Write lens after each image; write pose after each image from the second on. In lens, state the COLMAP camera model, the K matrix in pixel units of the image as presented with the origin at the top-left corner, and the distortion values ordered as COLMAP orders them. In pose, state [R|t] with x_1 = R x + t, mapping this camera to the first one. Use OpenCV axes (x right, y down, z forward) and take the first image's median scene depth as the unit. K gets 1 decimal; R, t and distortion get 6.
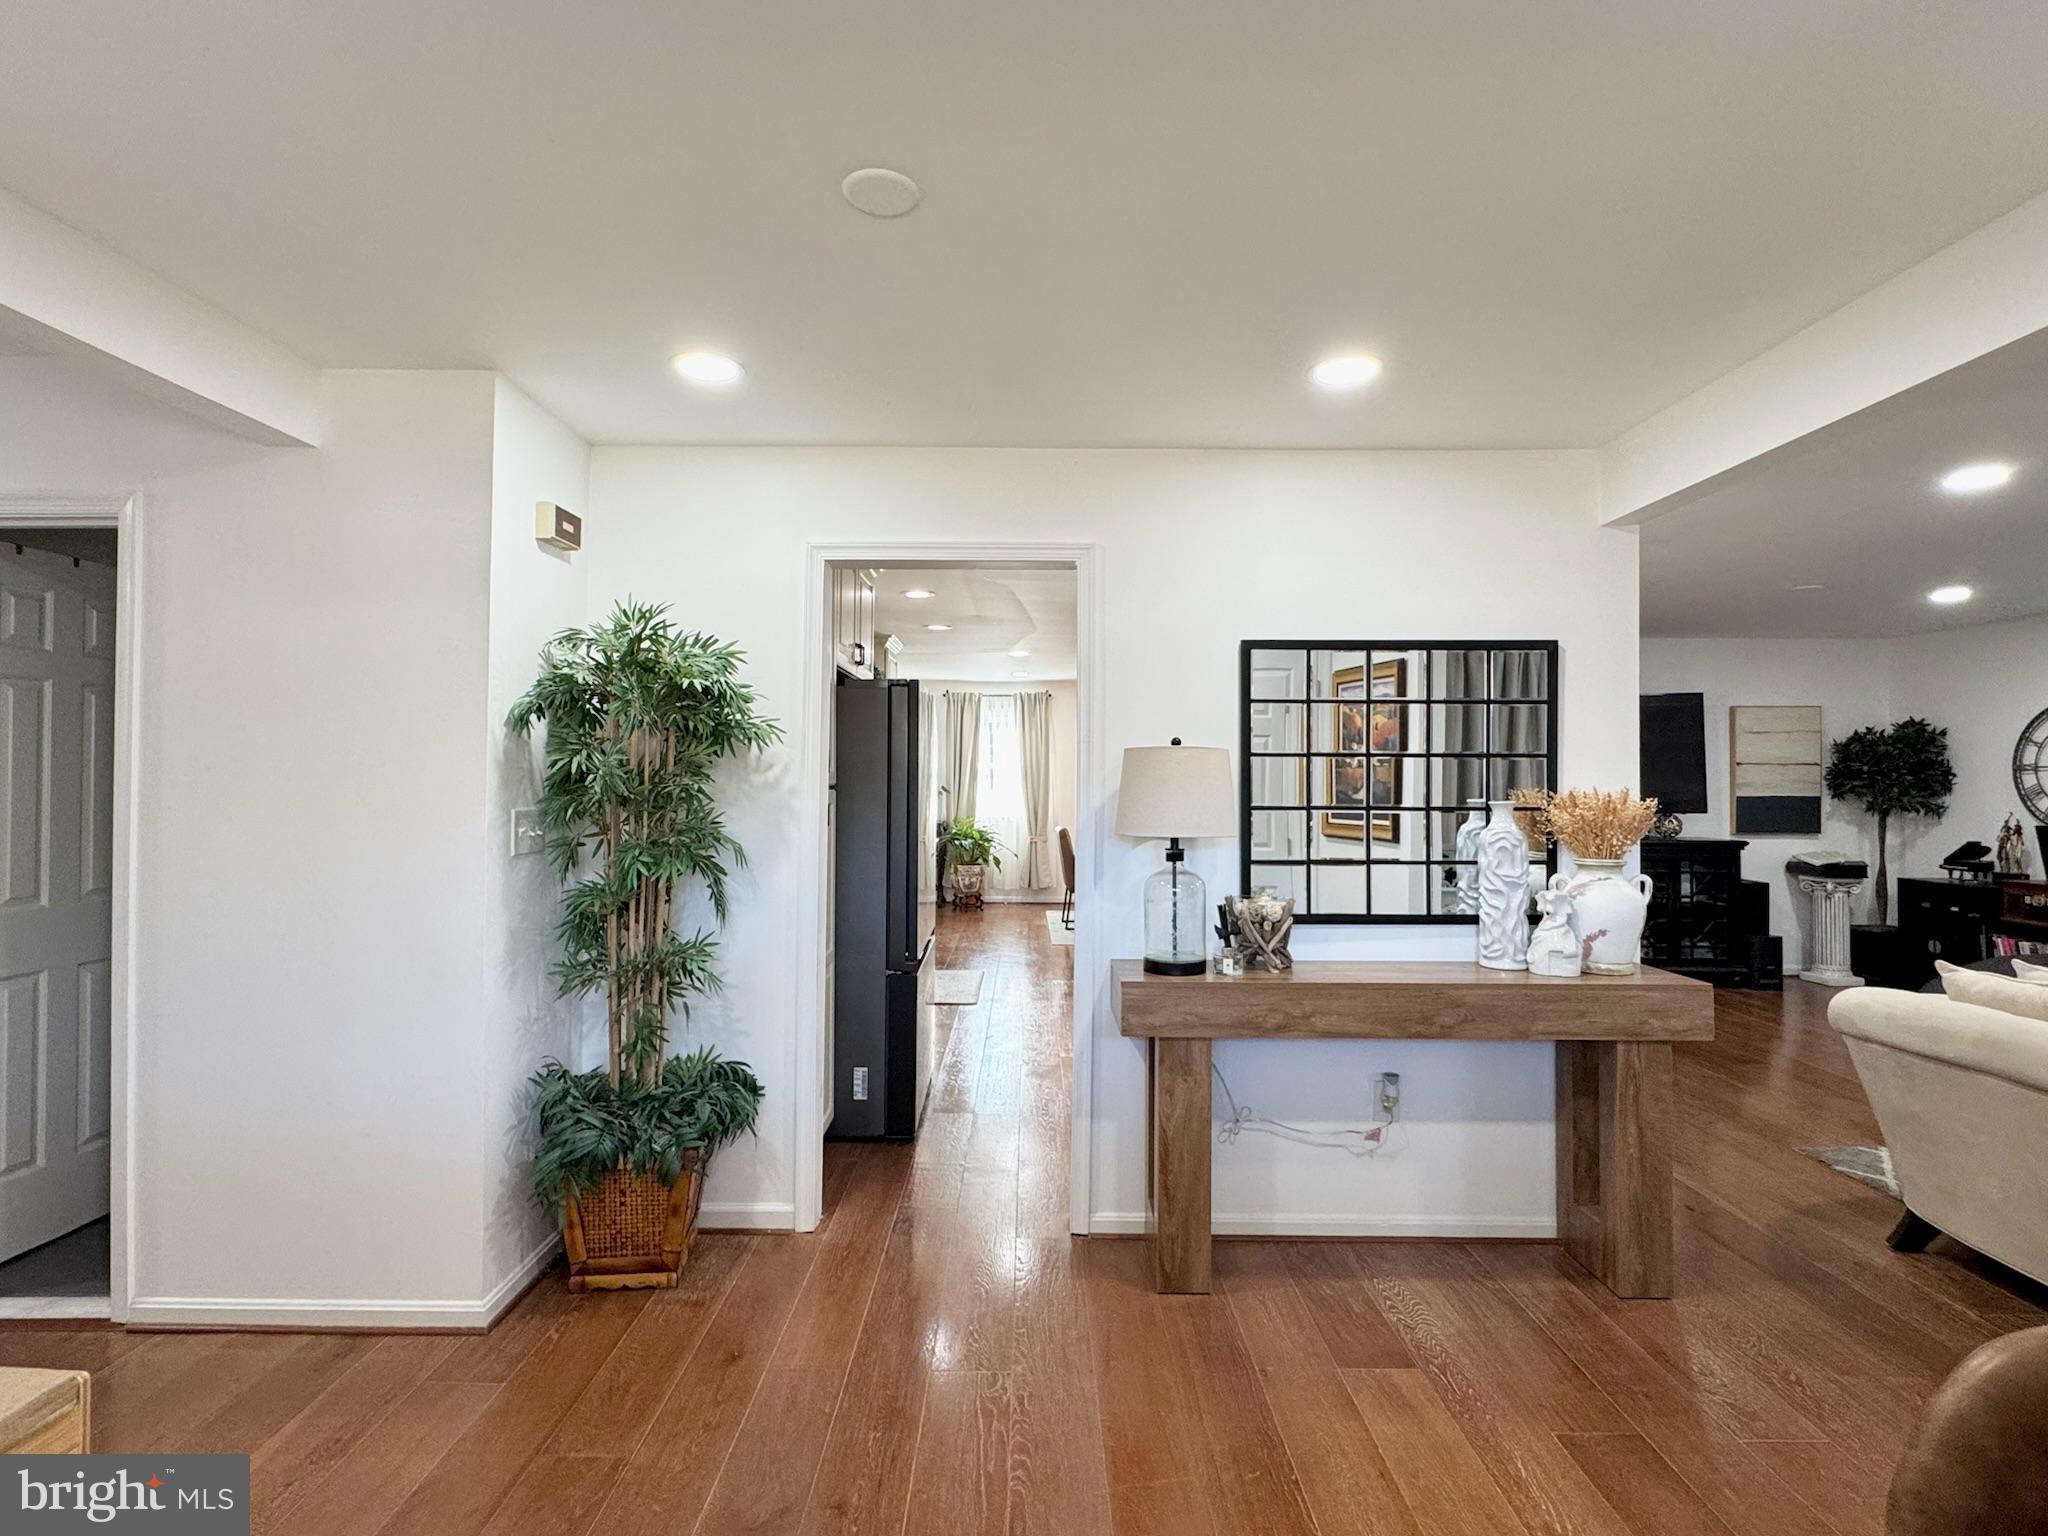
lens RADIAL K [[1012.0, 0, 1024.0], [0, 1012.0, 768.0], [0, 0, 1]] dist [0.000609, -0.000185]
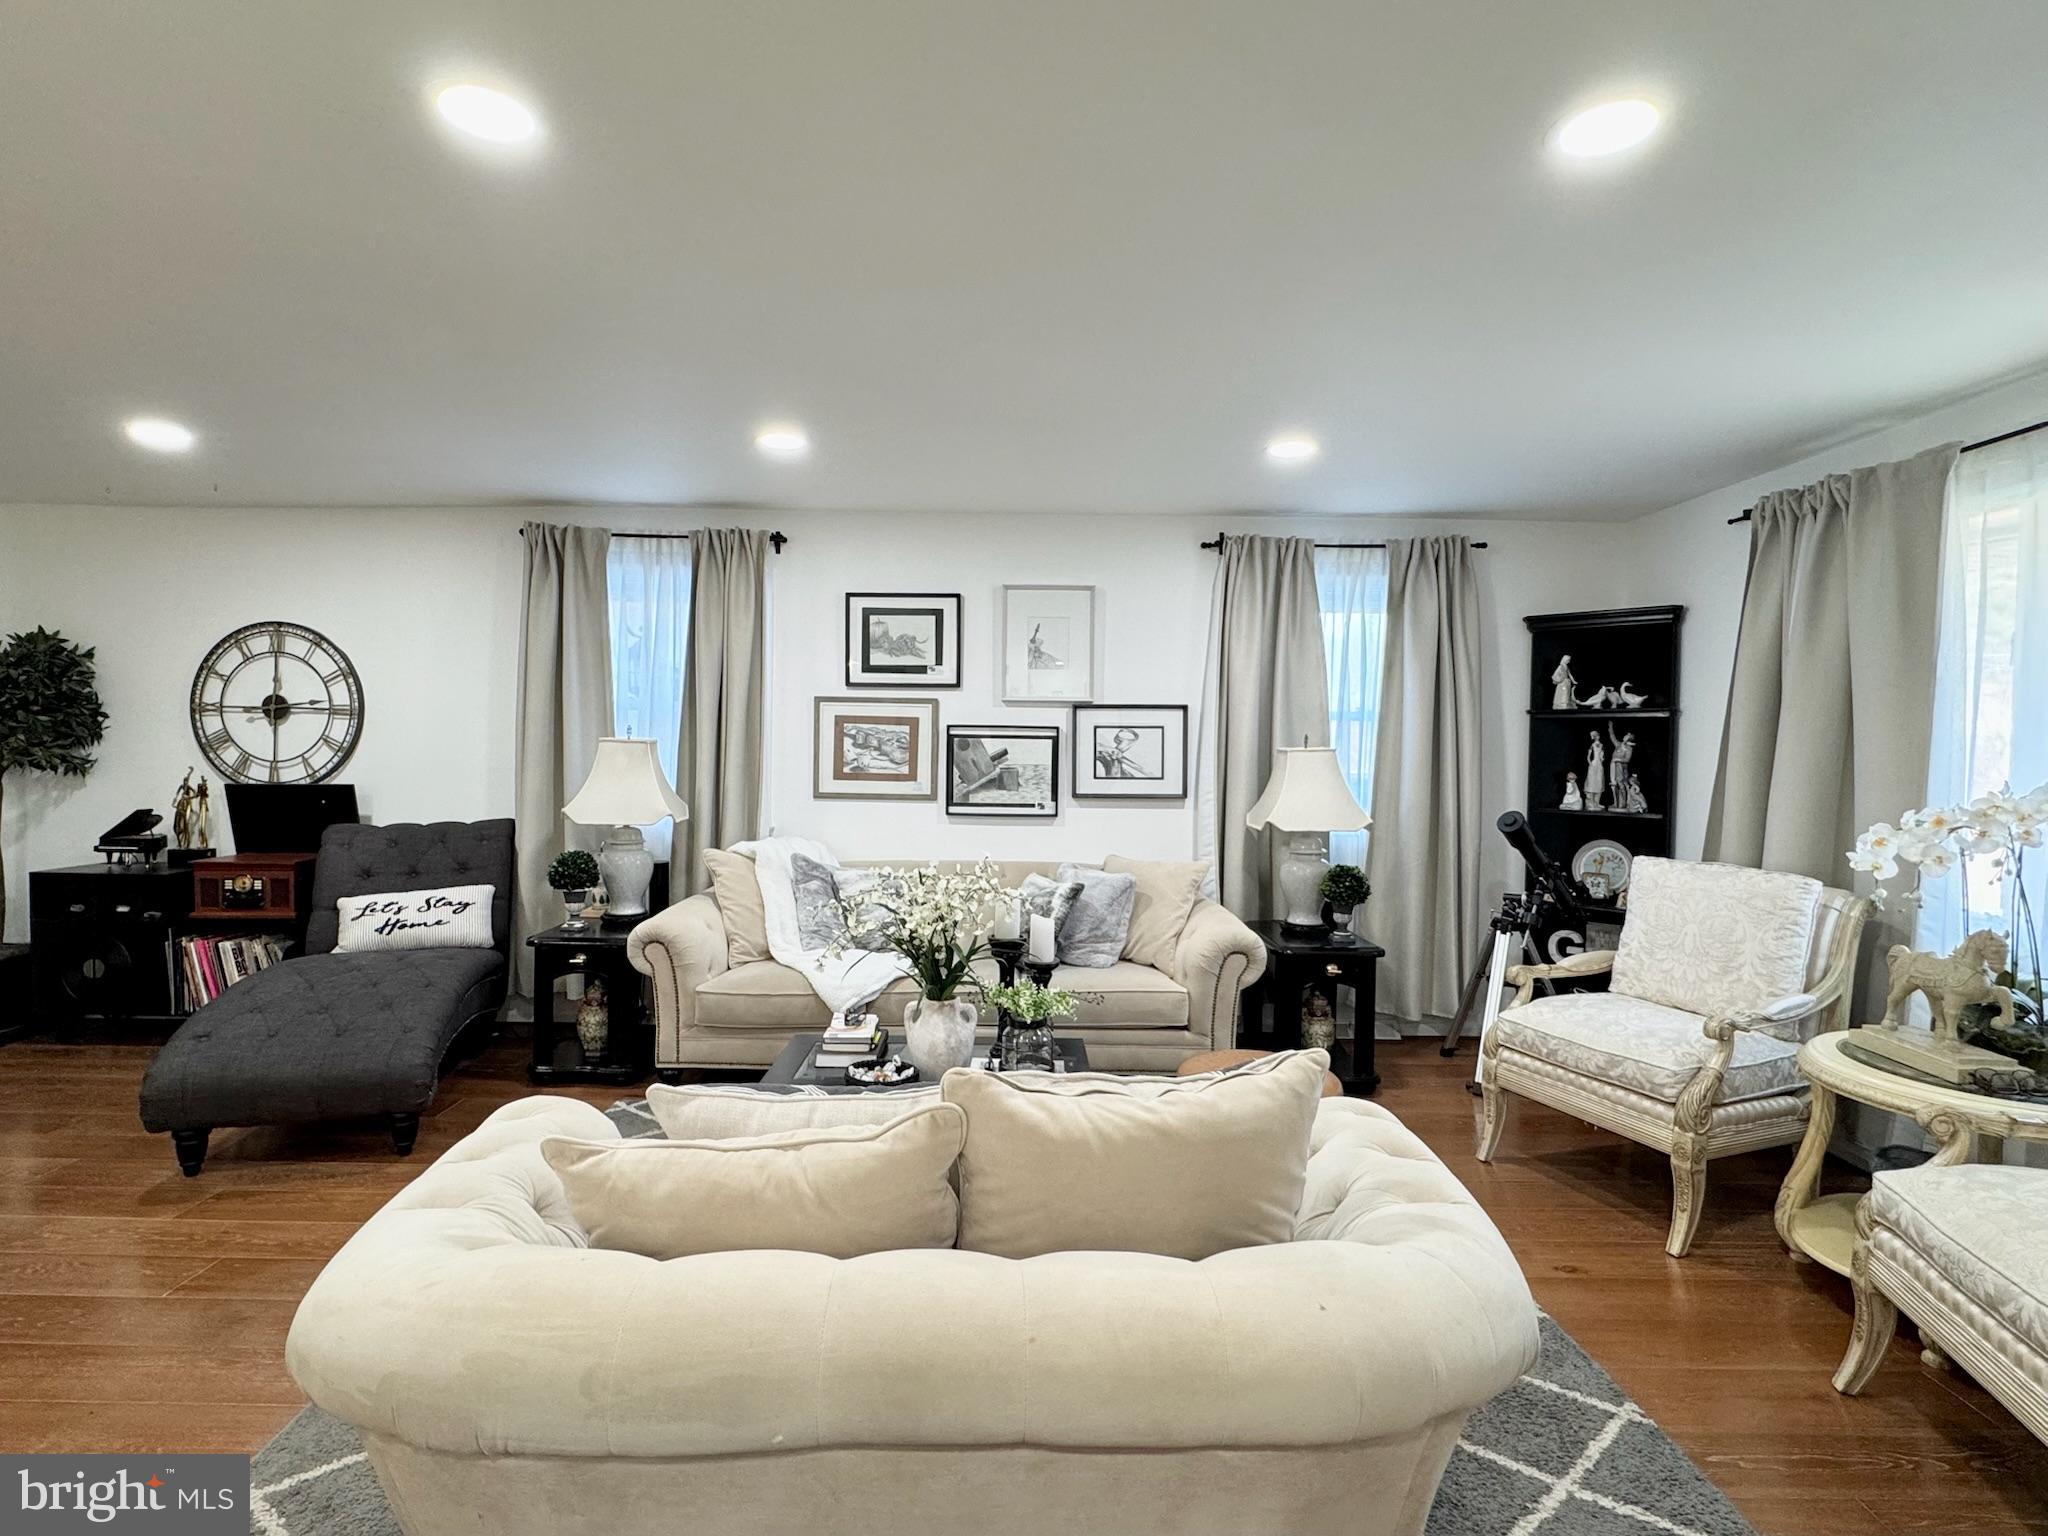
lens RADIAL K [[1012.0, 0, 1024.0], [0, 1012.0, 768.0], [0, 0, 1]] dist [0.000609, -0.000185]
pose [[0.000329, -0.033849, 0.999427, 0.228202], [-0.023856, 0.999142, 0.033847, 0.004674], [-0.999715, -0.023853, -0.000479, 0.382208]]
